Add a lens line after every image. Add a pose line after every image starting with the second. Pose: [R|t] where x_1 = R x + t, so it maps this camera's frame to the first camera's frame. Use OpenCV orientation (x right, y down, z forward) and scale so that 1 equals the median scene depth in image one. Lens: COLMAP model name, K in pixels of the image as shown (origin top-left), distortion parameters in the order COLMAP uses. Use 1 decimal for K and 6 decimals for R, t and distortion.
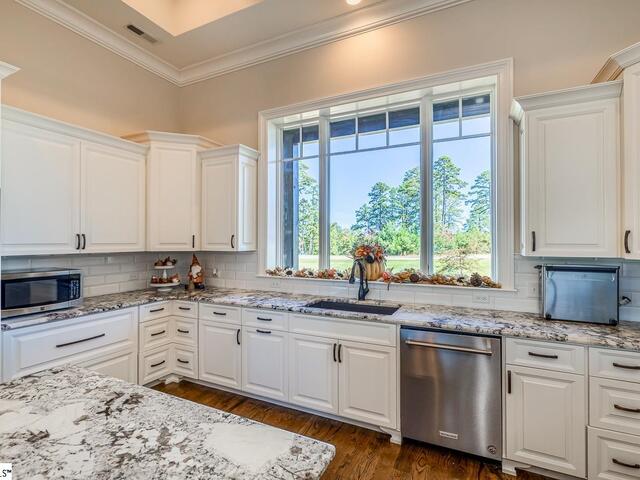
lens RADIAL K [[316.6, 0, 296.7], [0, 316.6, 238.5], [0, 0, 1]] dist [-0.001423, -0.000260]
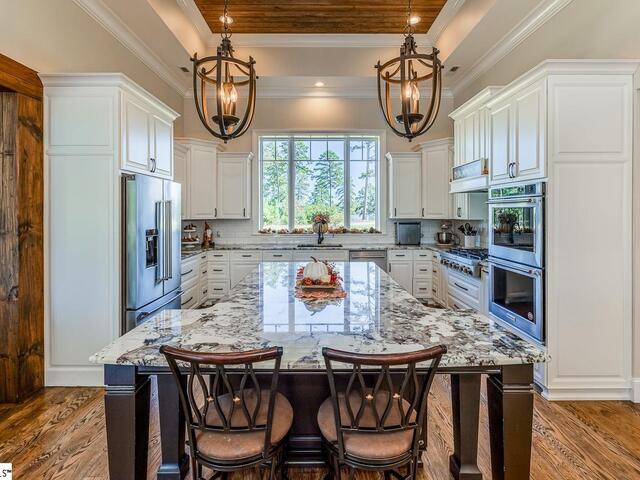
lens RADIAL K [[324.4, 0, 322.0], [0, 324.4, 211.1], [0, 0, 1]] dist [-0.001354, -0.000059]
pose [[0.865636, 0.001715, 0.500670, -0.756429], [-0.003822, 0.999988, 0.003183, -0.005273], [-0.500659, -0.004669, 0.865632, -0.674069]]
